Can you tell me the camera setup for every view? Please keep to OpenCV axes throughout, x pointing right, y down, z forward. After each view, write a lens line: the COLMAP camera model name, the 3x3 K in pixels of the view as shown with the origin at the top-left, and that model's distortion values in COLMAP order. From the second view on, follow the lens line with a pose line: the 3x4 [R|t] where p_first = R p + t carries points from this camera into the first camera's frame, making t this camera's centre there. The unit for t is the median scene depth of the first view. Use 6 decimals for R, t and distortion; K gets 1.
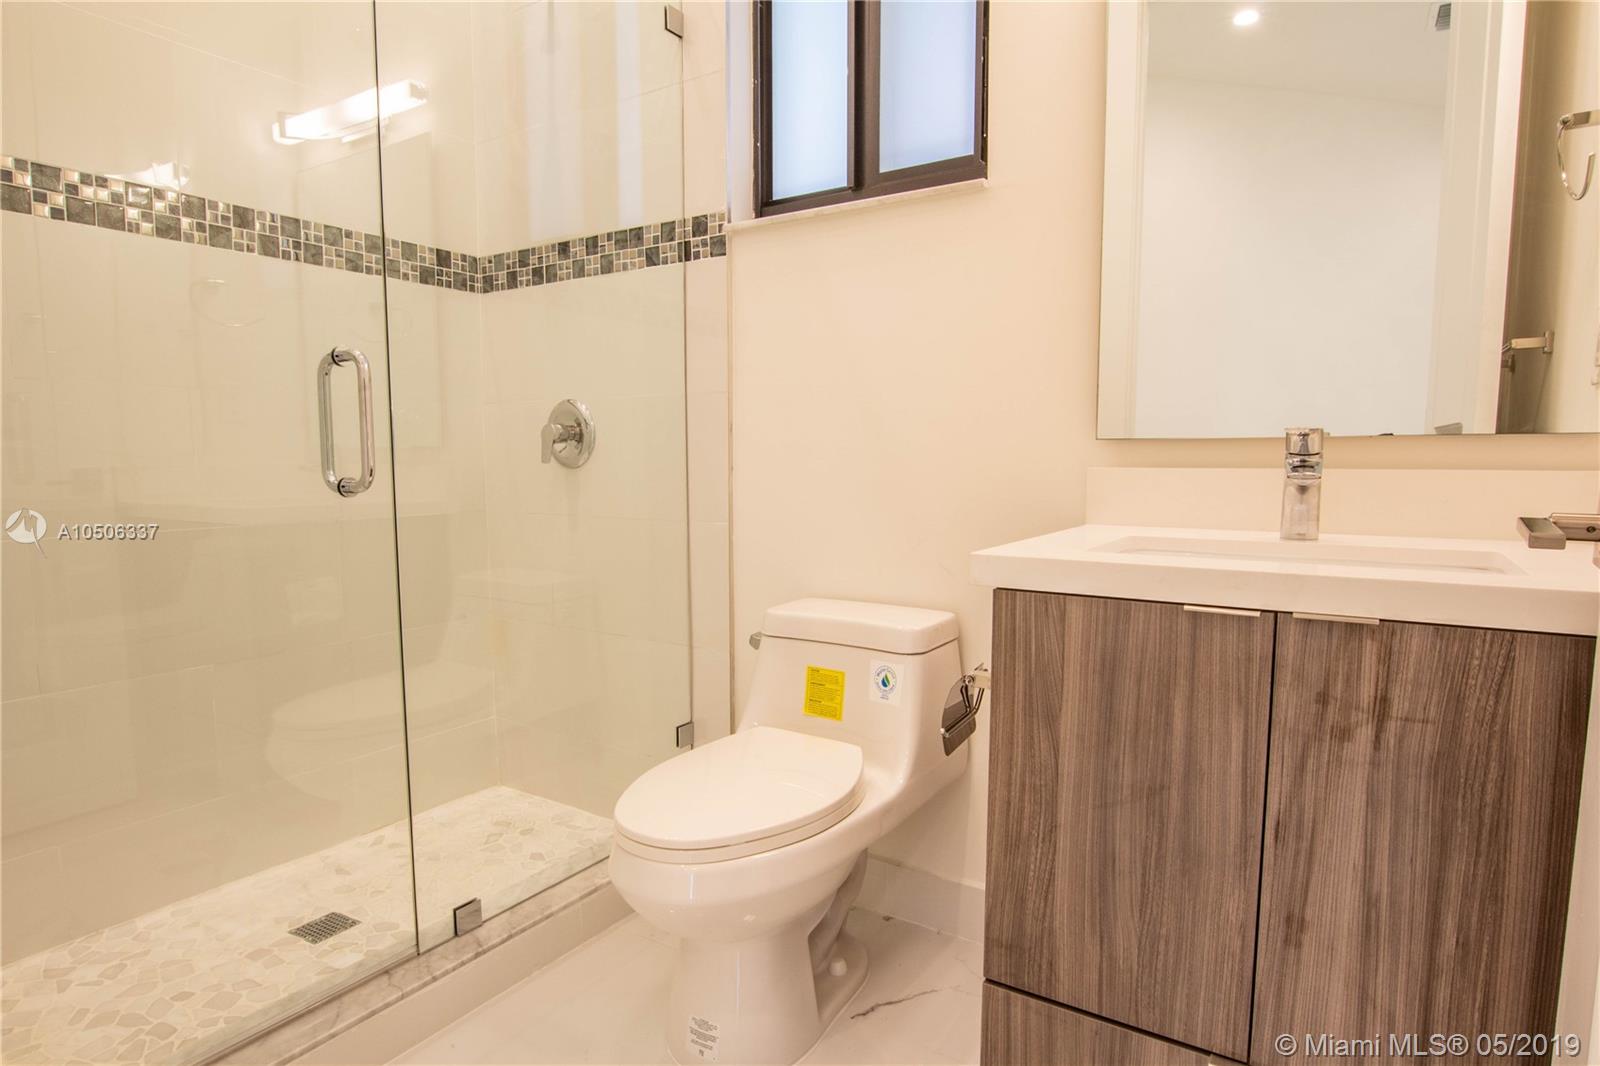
lens RADIAL K [[888.7, 0, 805.5], [0, 888.7, 520.3], [0, 0, 1]] dist [-0.001550, 0.001005]
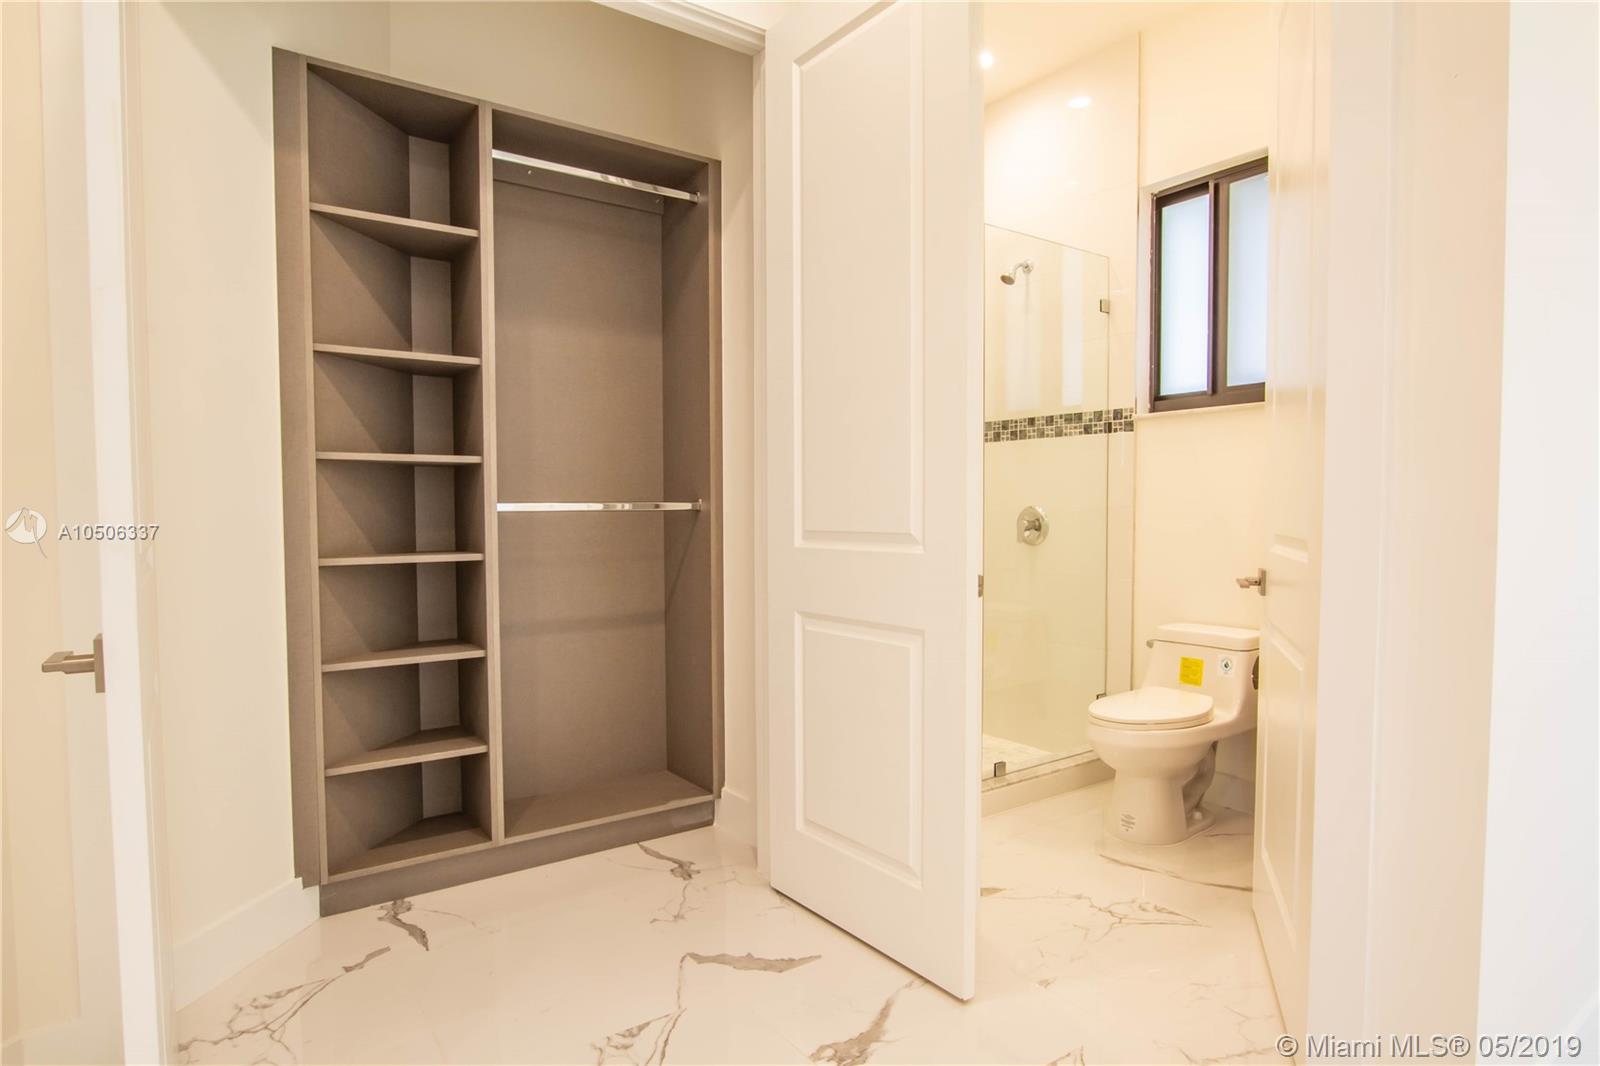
lens RADIAL K [[888.7, 0, 803.1], [0, 888.7, 538.4], [0, 0, 1]] dist [-0.001550, 0.001005]
pose [[0.928323, 0.010261, -0.371634, -0.038560], [-0.023657, 0.999224, -0.031505, -0.006977], [0.371022, 0.038039, 0.927845, -0.899608]]
